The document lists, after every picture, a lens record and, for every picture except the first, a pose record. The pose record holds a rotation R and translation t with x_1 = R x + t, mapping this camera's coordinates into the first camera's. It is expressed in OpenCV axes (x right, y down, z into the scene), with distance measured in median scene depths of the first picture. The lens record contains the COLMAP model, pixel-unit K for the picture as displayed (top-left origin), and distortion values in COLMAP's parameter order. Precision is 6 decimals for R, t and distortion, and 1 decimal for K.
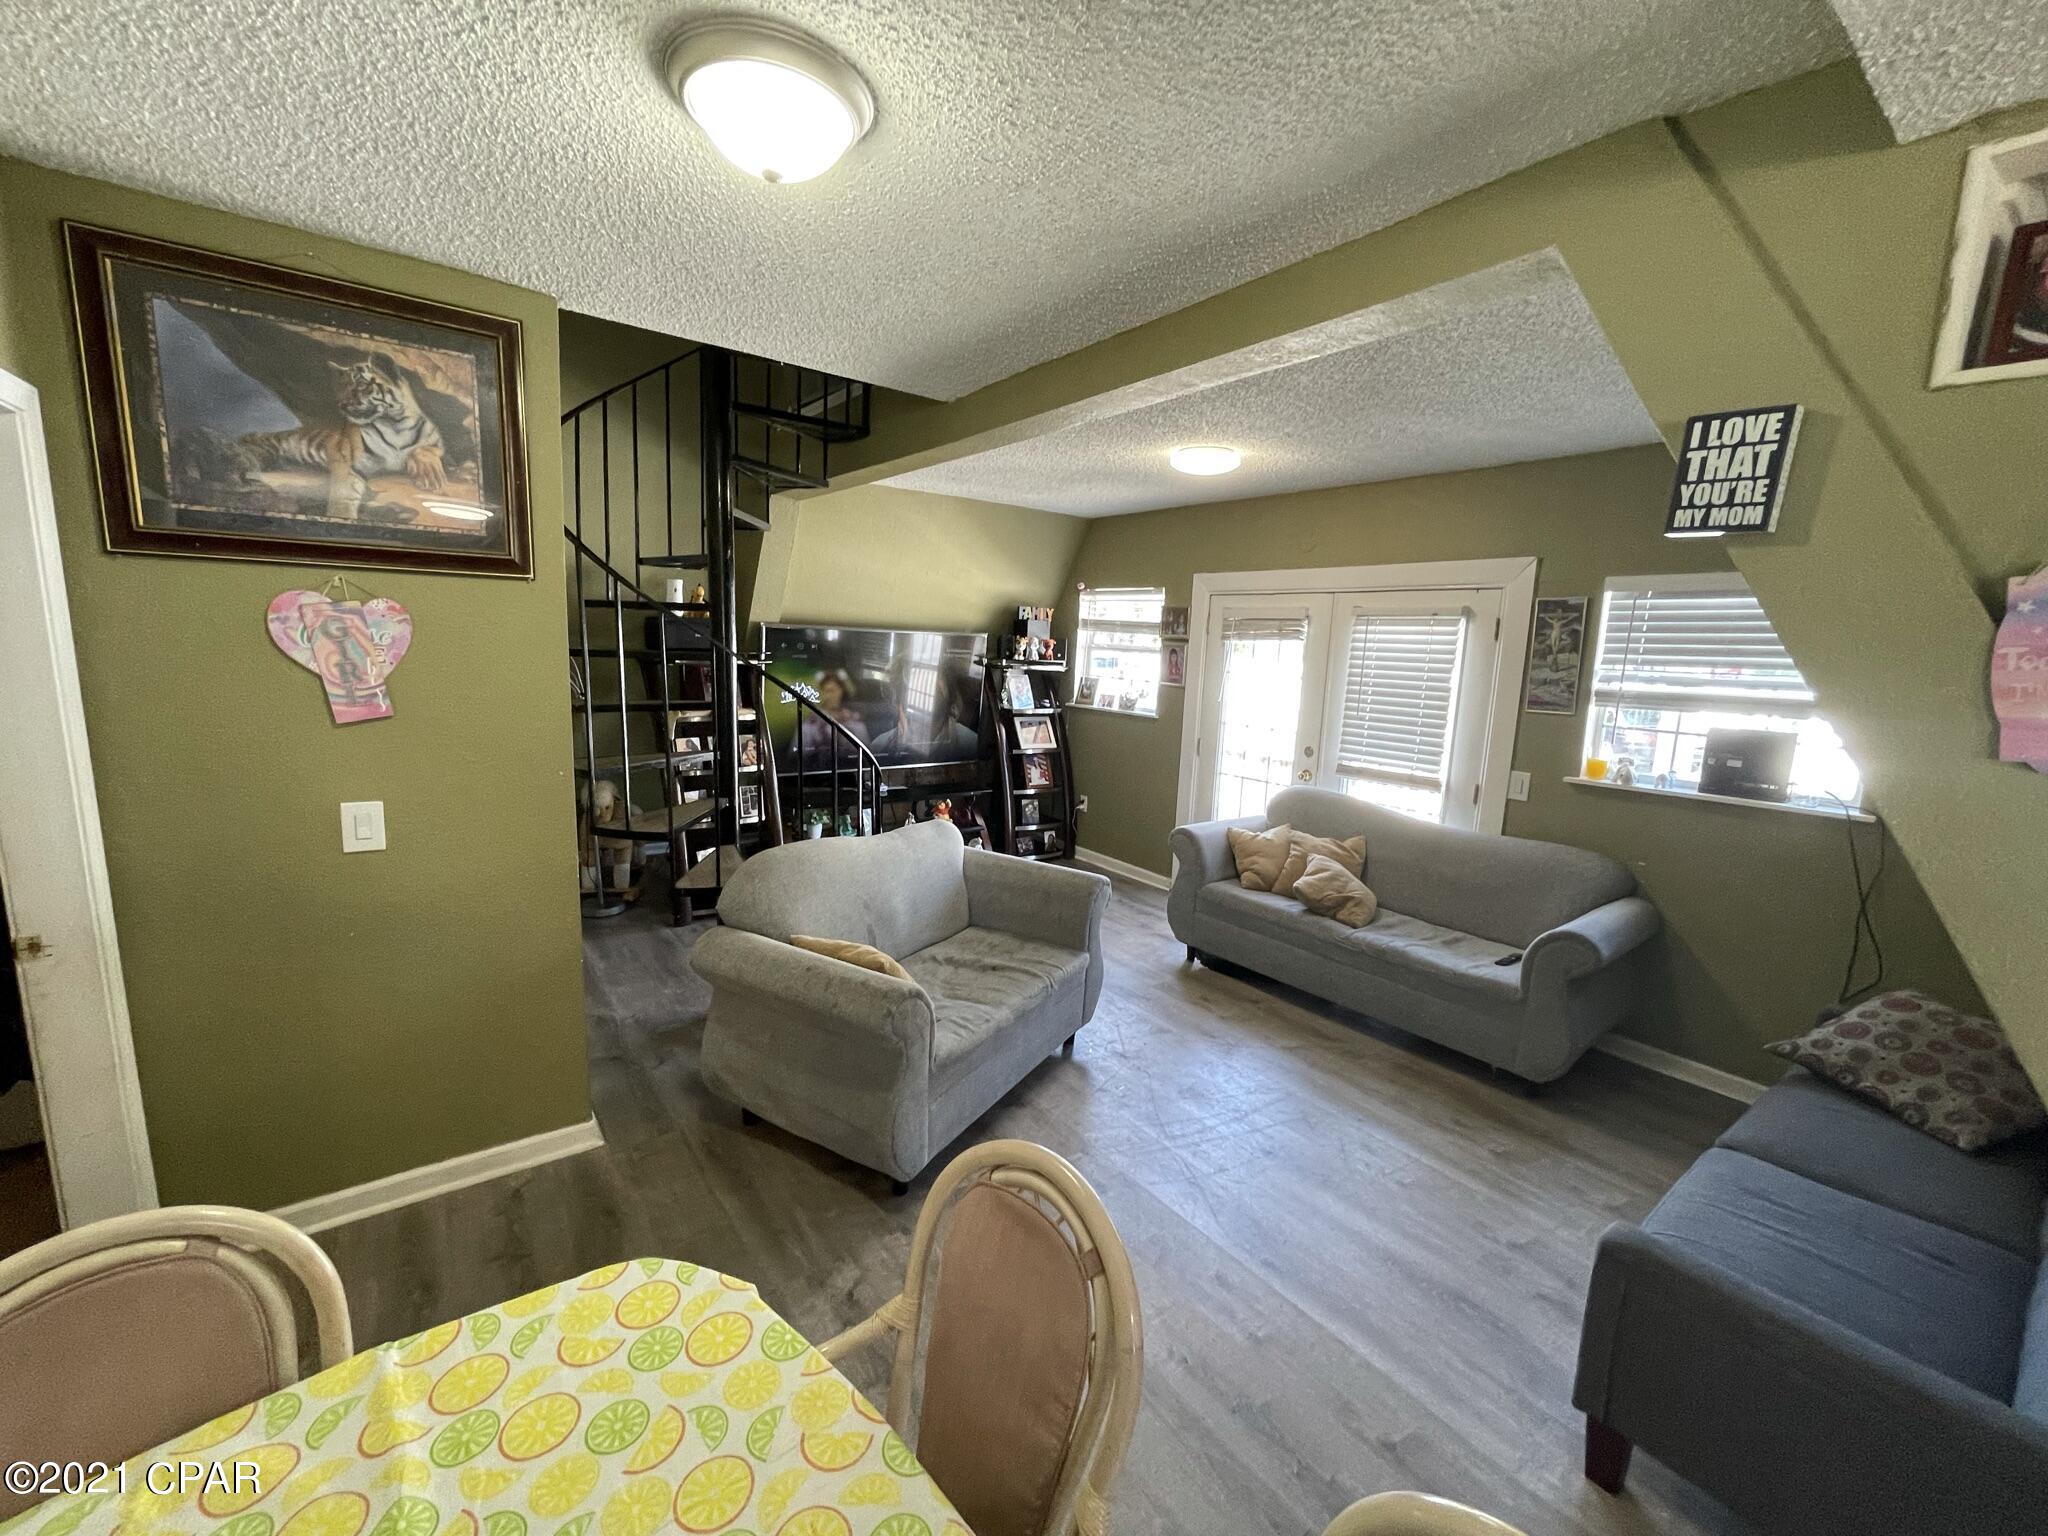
lens RADIAL K [[826.2, 0, 1021.3], [0, 826.2, 770.2], [0, 0, 1]] dist [0.001347, 0.000078]
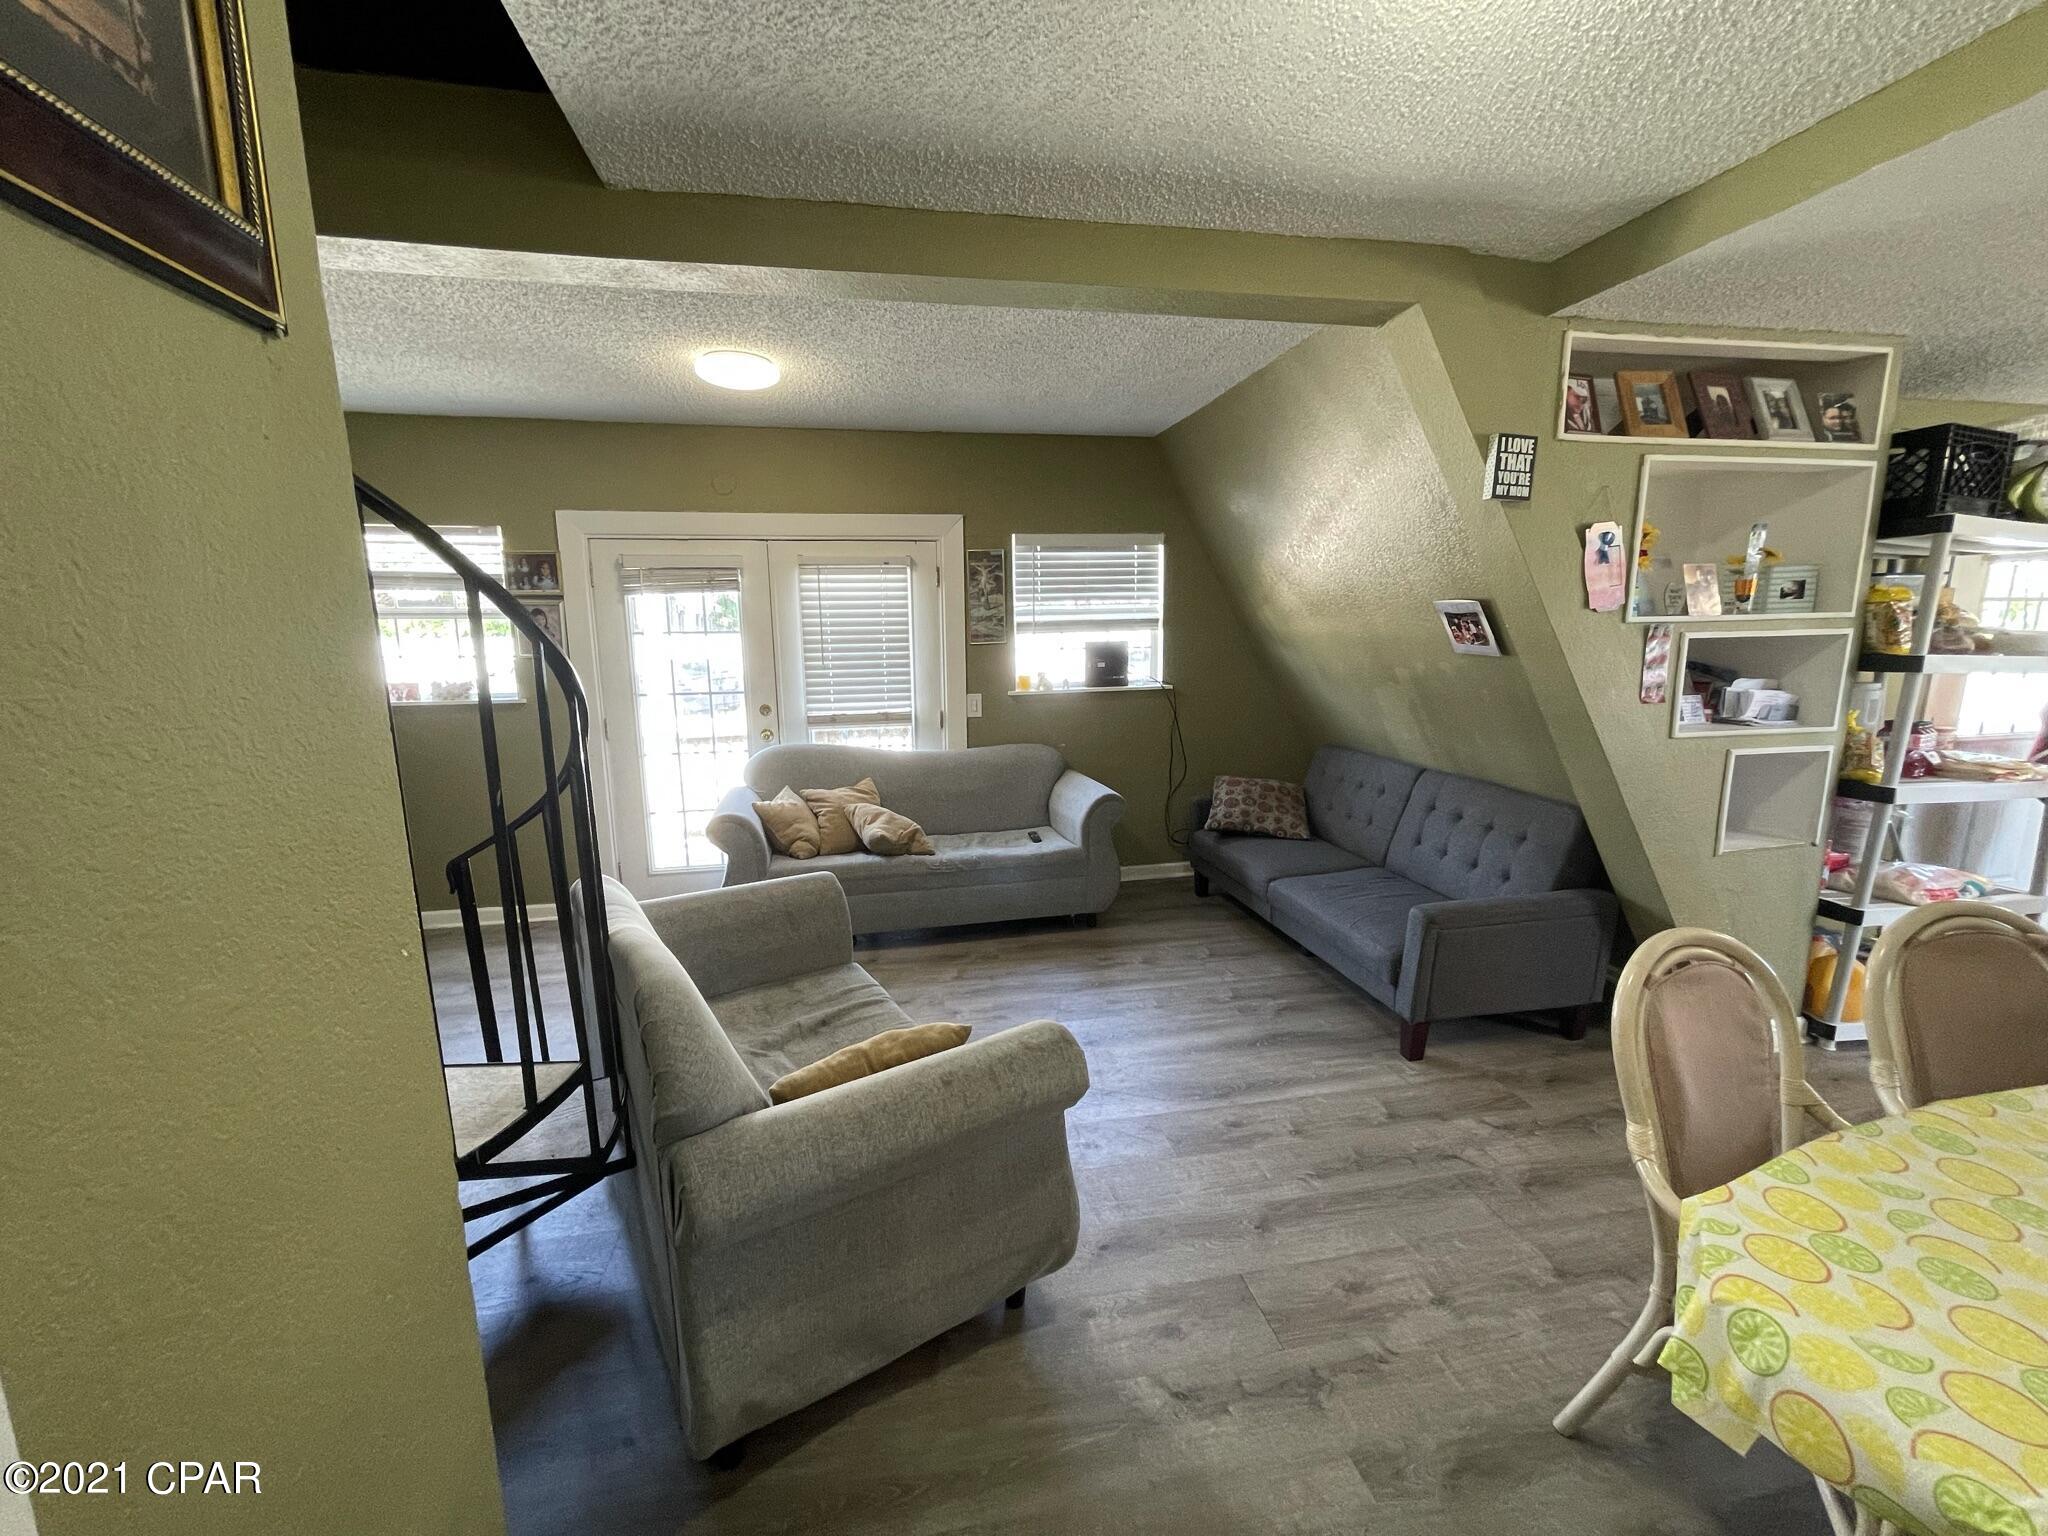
lens RADIAL K [[826.2, 0, 1021.3], [0, 826.2, 770.2], [0, 0, 1]] dist [0.001347, 0.000078]
pose [[0.430802, -0.201262, 0.879718, -0.560117], [0.170401, 0.975420, 0.139710, -0.056387], [-0.886213, 0.089718, 0.454509, 0.475351]]
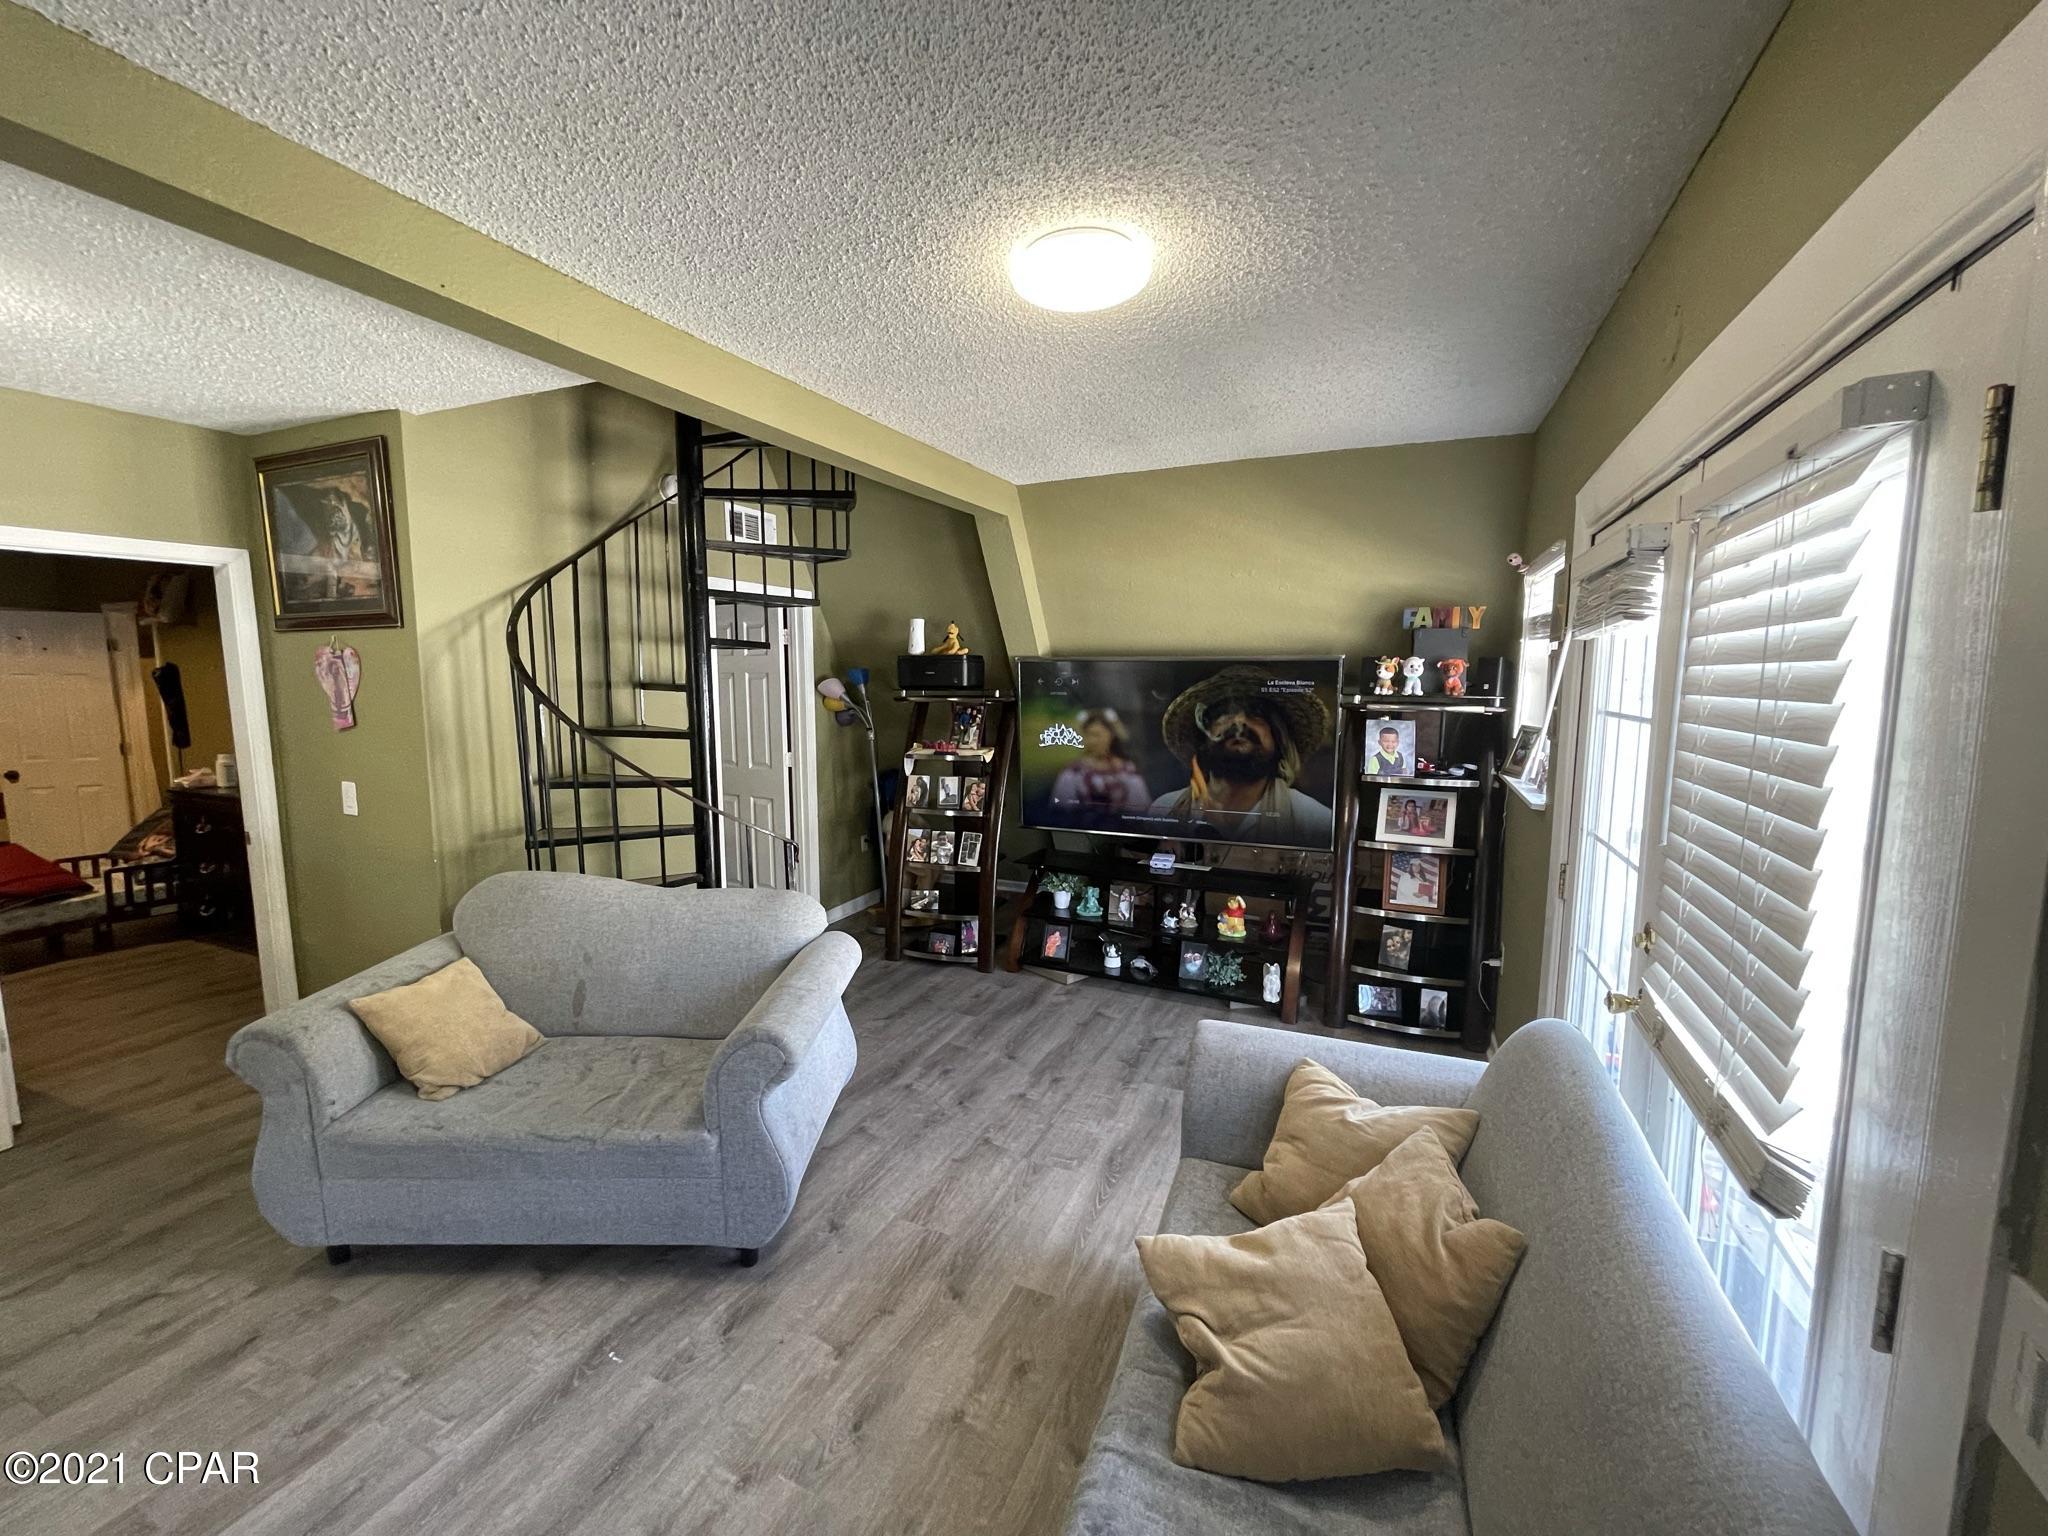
lens RADIAL K [[830.5, 0, 1014.2], [0, 830.5, 770.3], [0, 0, 1]] dist [-0.000027, -0.000269]
pose [[0.489761, 0.062910, -0.869584, 0.769130], [-0.119337, 0.992843, 0.004615, -0.092696], [0.863651, 0.101513, 0.493764, 0.889685]]
